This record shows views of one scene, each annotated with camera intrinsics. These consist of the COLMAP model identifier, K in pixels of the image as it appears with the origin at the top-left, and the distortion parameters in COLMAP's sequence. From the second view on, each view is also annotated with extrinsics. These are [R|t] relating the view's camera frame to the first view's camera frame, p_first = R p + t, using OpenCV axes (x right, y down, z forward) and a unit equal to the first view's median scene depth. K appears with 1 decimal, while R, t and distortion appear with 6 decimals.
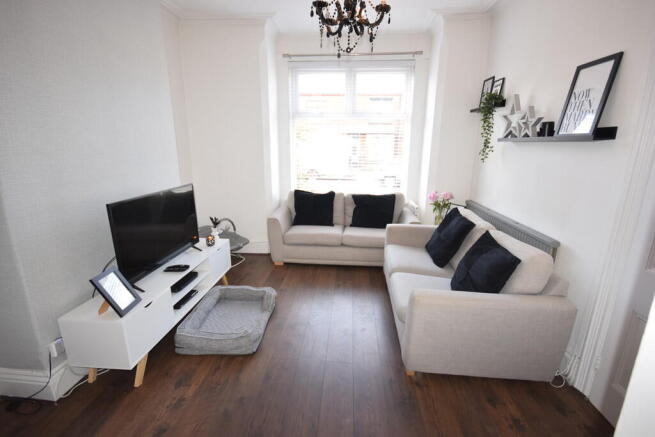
lens RADIAL K [[297.8, 0, 327.0], [0, 297.8, 220.1], [0, 0, 1]] dist [-0.003092, 0.000027]
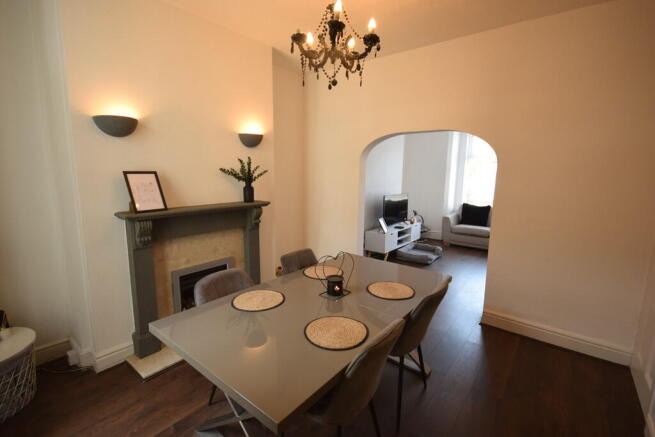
lens RADIAL K [[297.8, 0, 327.9], [0, 297.8, 219.9], [0, 0, 1]] dist [-0.003092, 0.000027]
pose [[0.830412, 0.098765, -0.548327, 0.197093], [-0.146945, 0.988141, -0.044557, 0.190239], [0.537423, 0.117575, 0.835076, -0.817506]]
